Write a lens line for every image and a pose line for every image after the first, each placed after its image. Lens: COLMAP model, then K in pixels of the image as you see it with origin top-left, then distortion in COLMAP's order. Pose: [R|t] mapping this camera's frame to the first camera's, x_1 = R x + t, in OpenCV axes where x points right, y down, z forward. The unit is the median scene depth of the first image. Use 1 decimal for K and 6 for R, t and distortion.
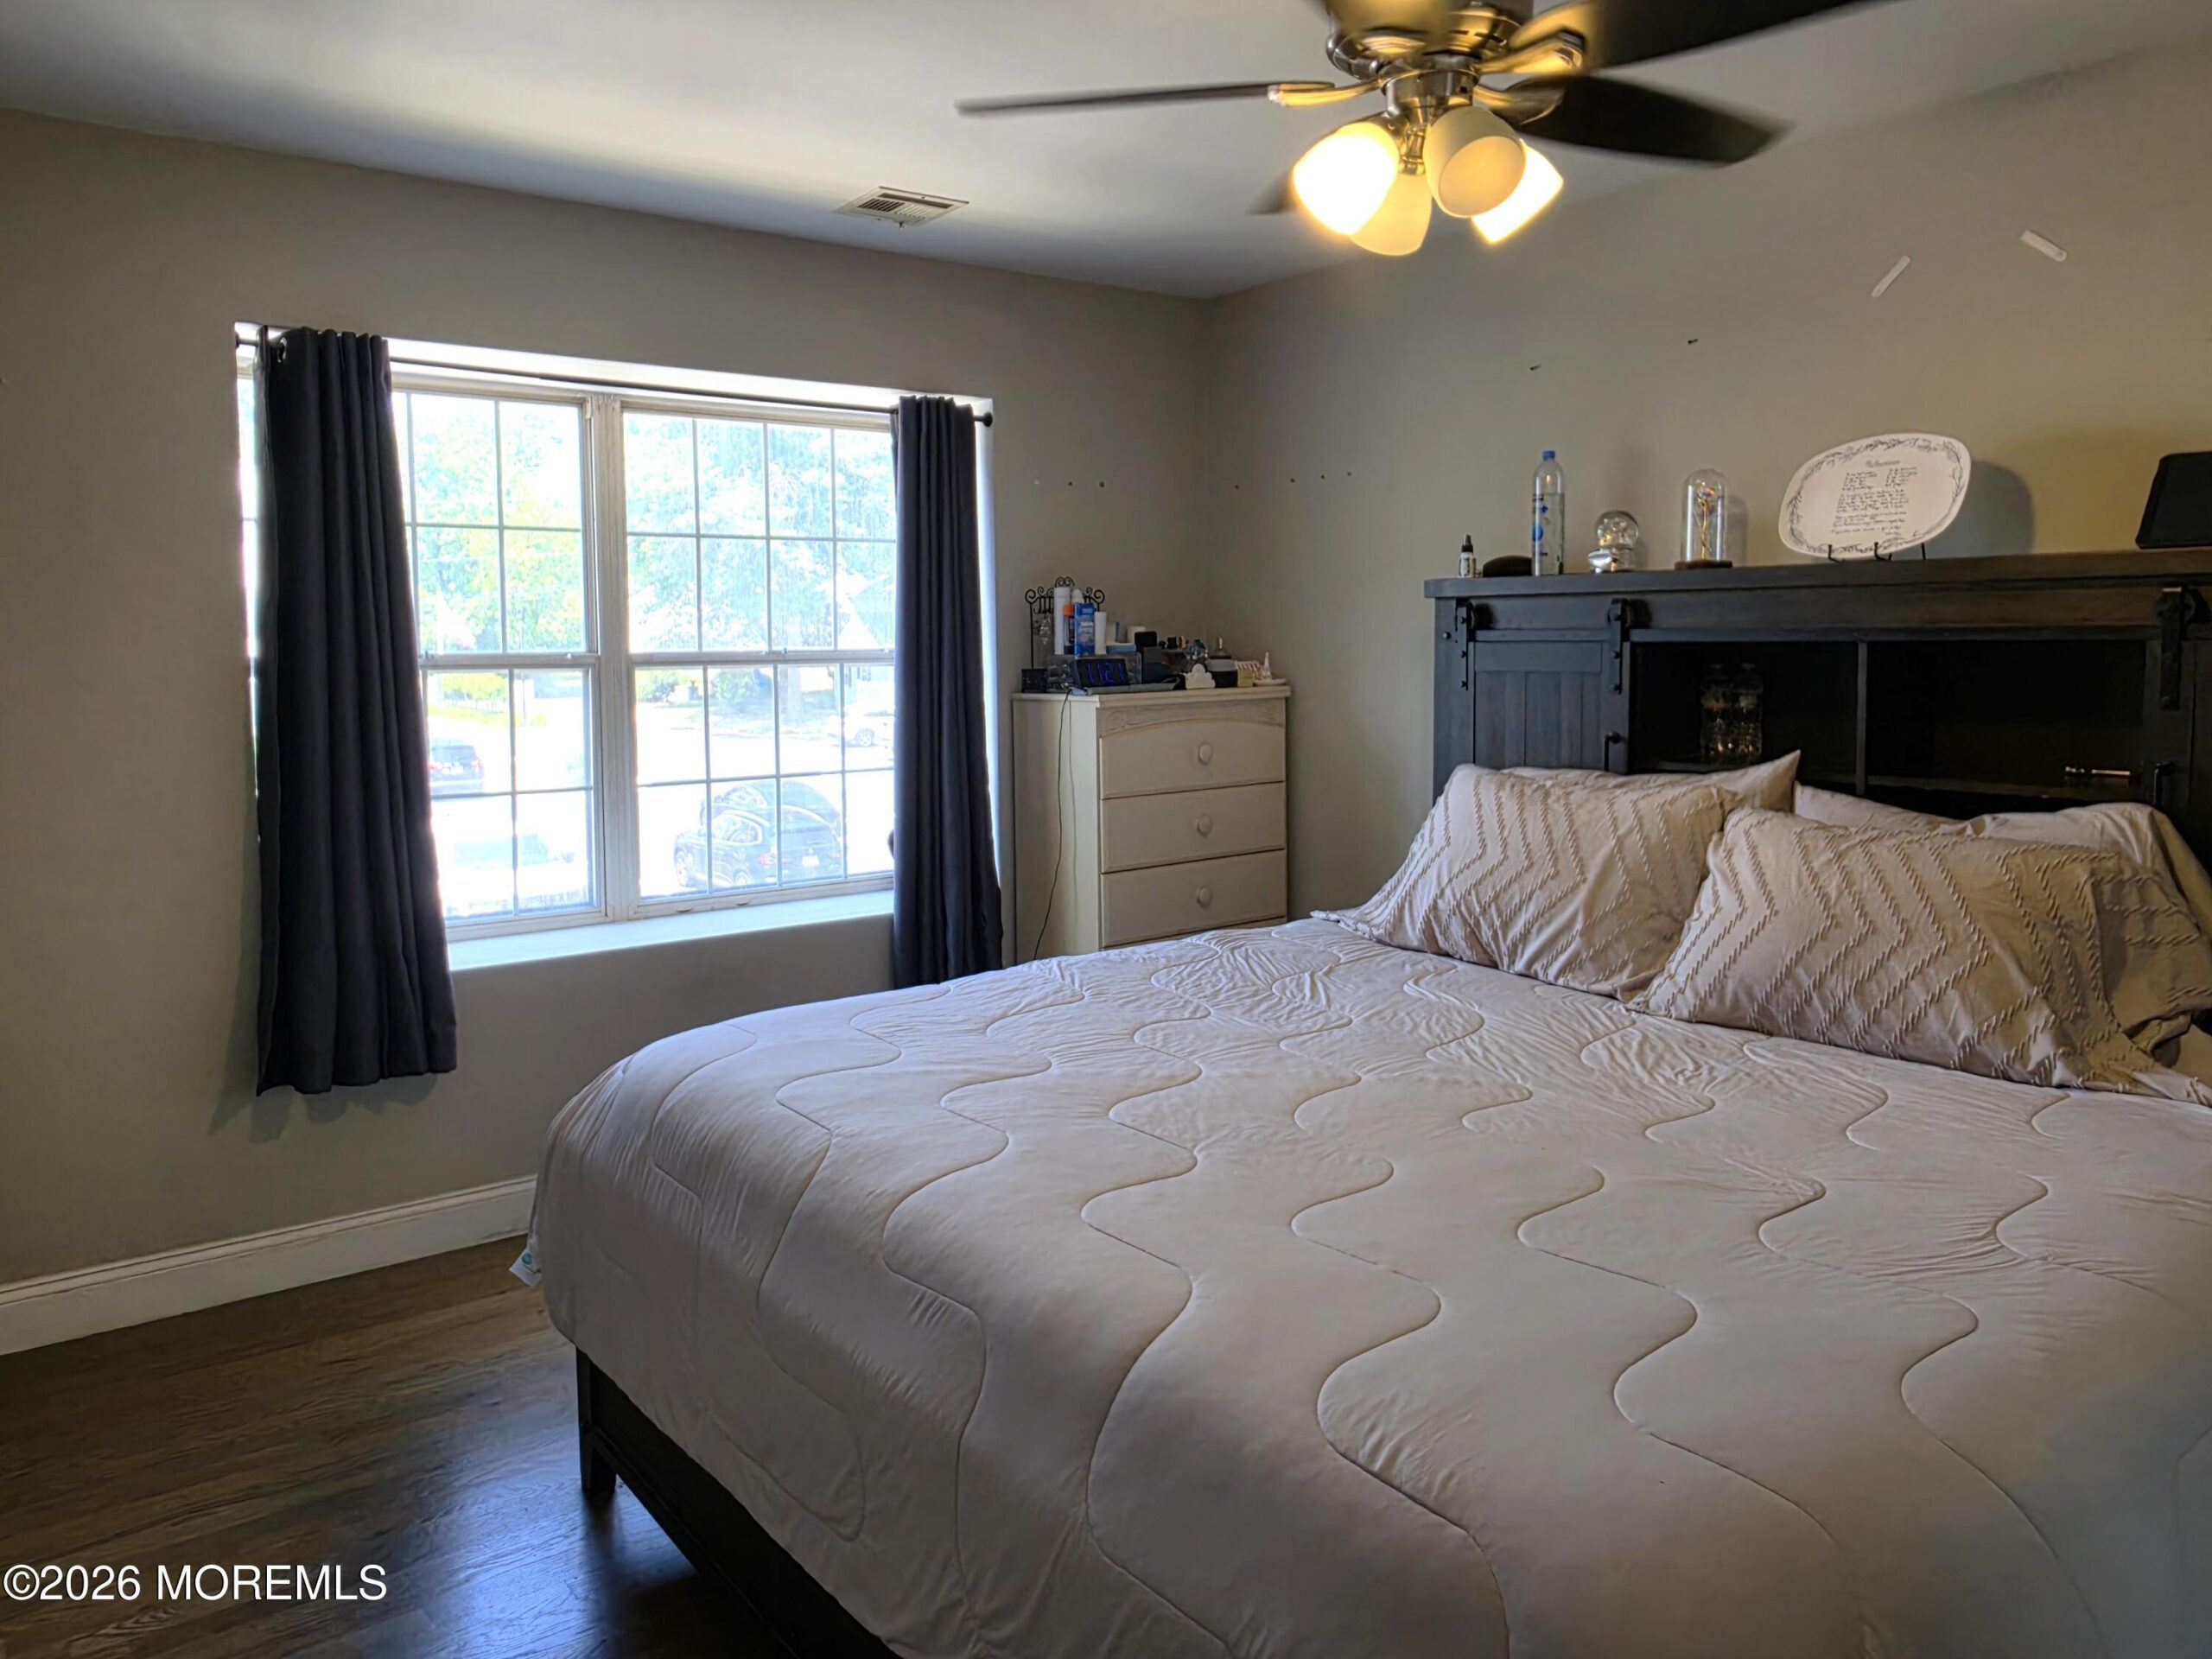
lens RADIAL K [[1546.0, 0, 1099.9], [0, 1546.0, 769.5], [0, 0, 1]] dist [-0.006262, -0.000020]
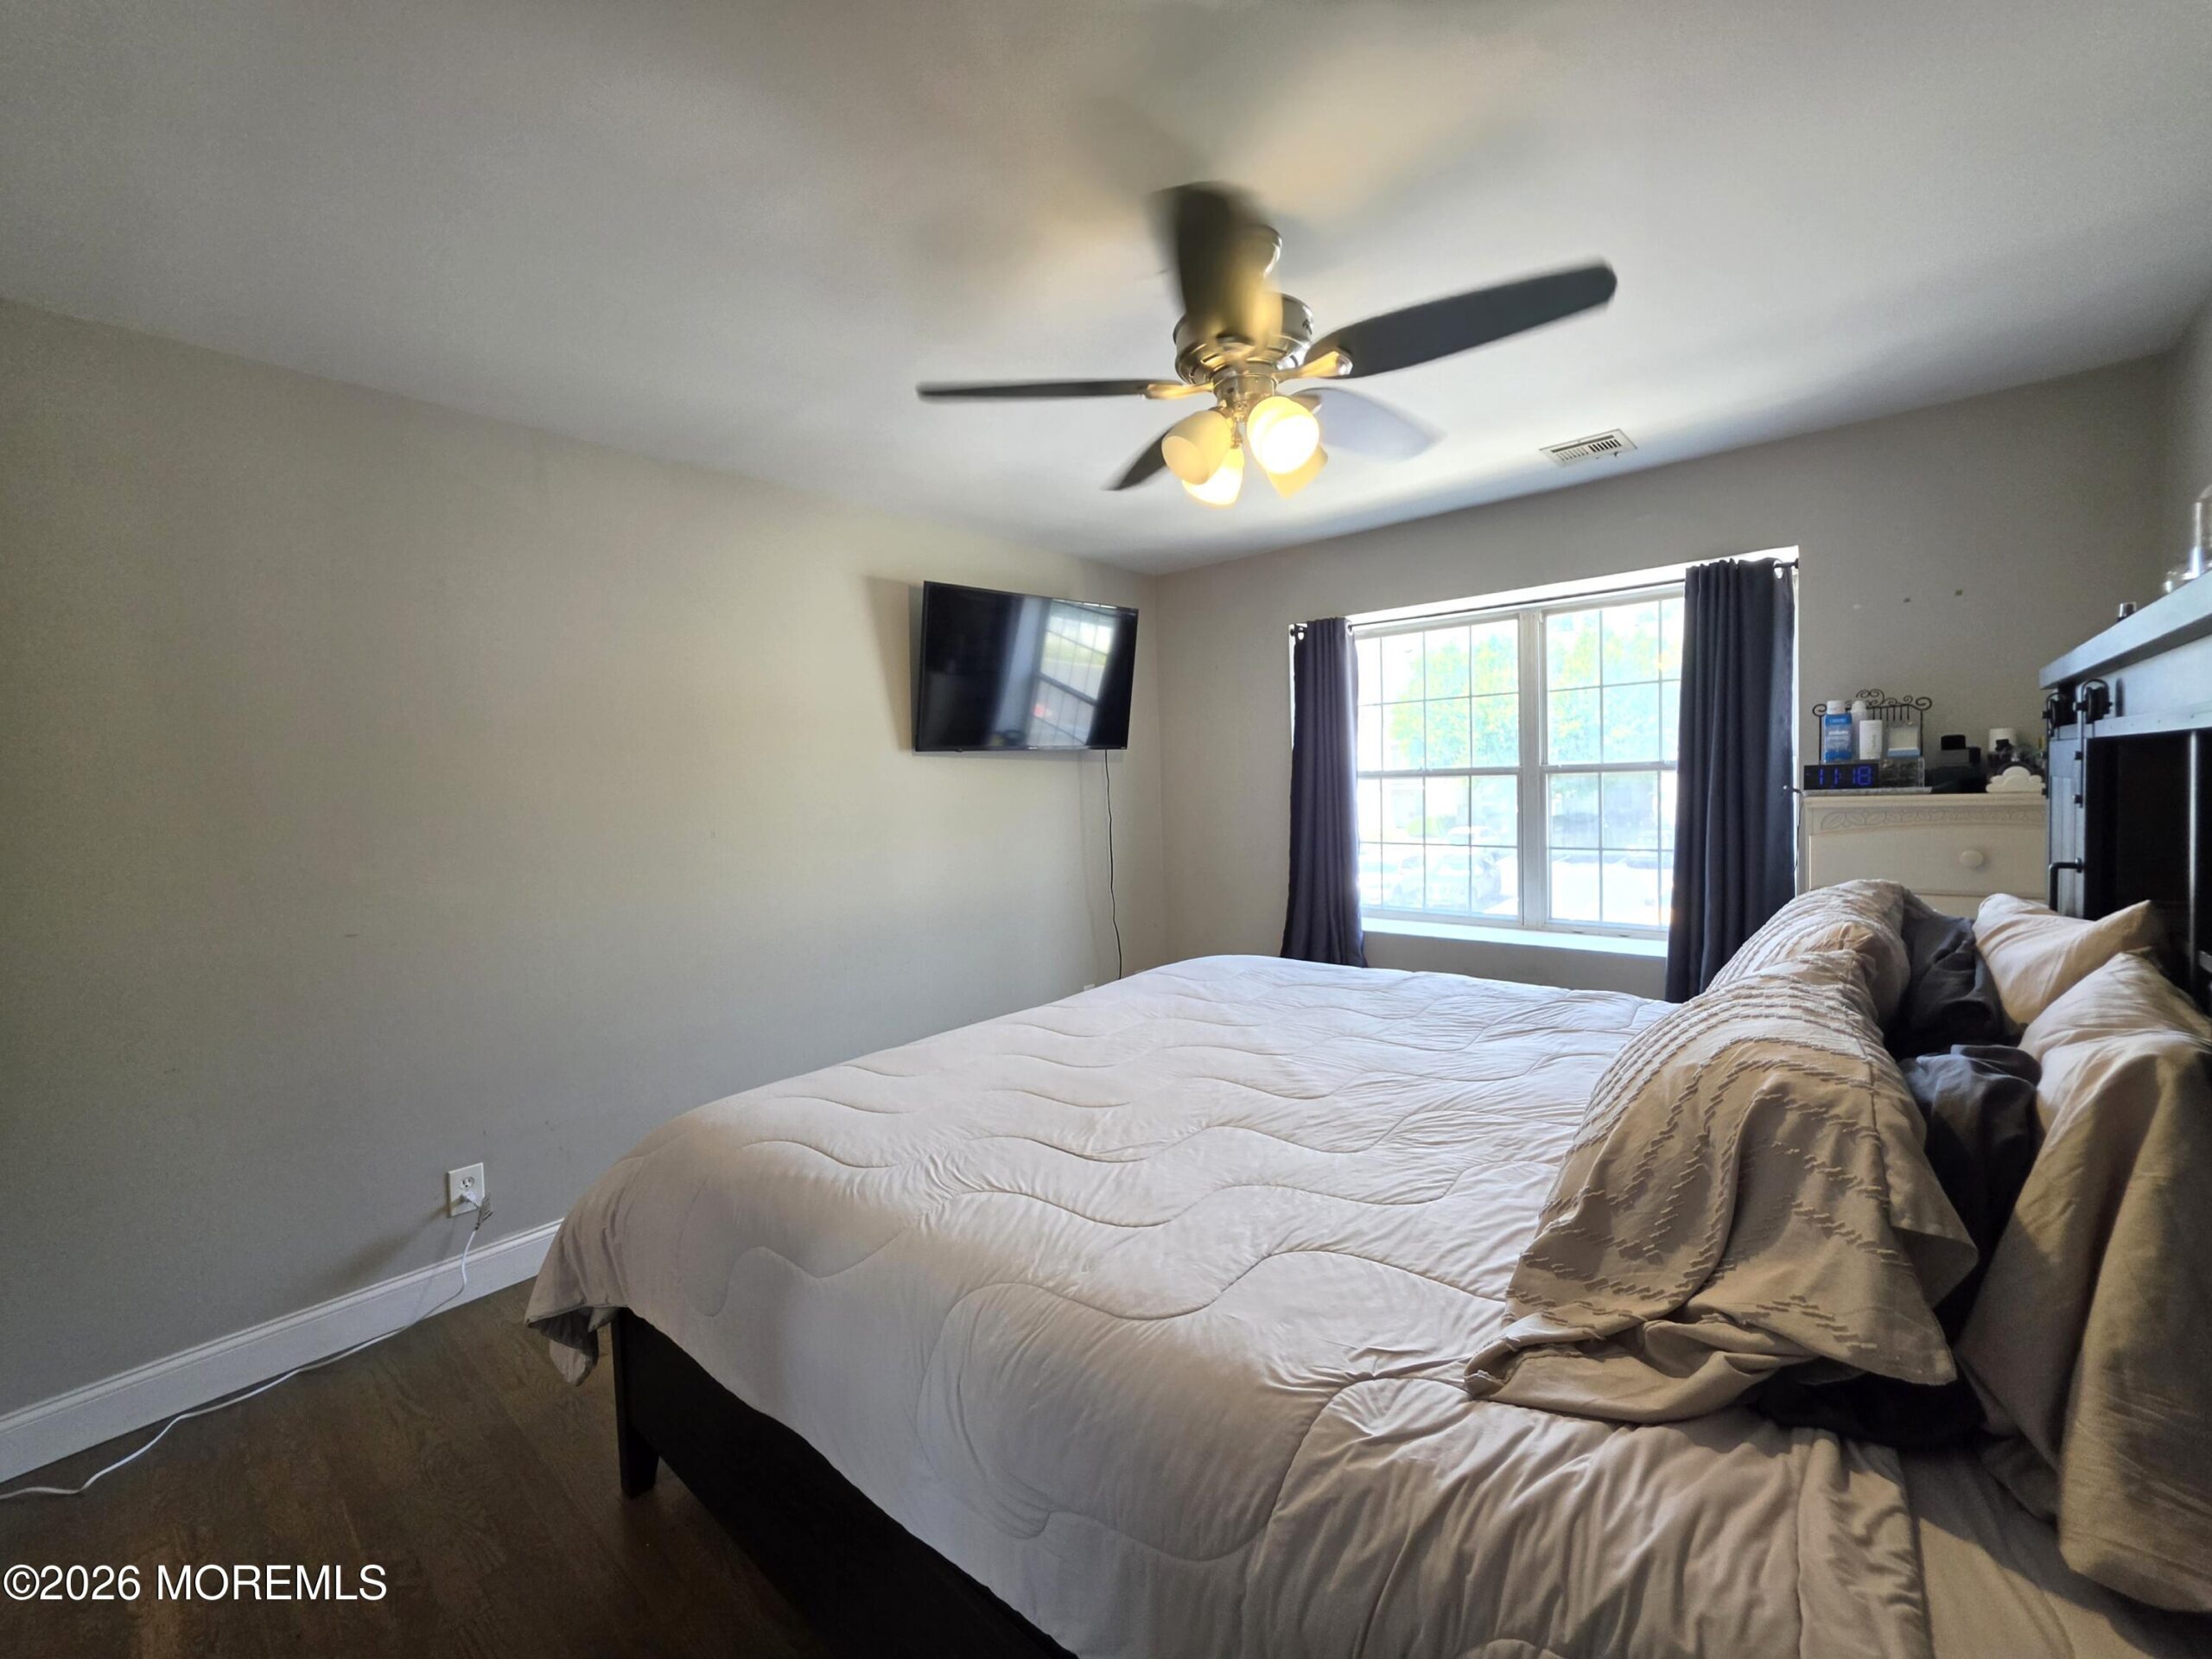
lens RADIAL K [[926.9, 0, 1094.8], [0, 926.9, 822.6], [0, 0, 1]] dist [-0.002912, 0.000027]
pose [[0.192552, 0.045198, -0.980245, 0.678327], [-0.051800, 0.998014, 0.035843, -0.032056], [0.979919, 0.043875, 0.194511, 0.436941]]
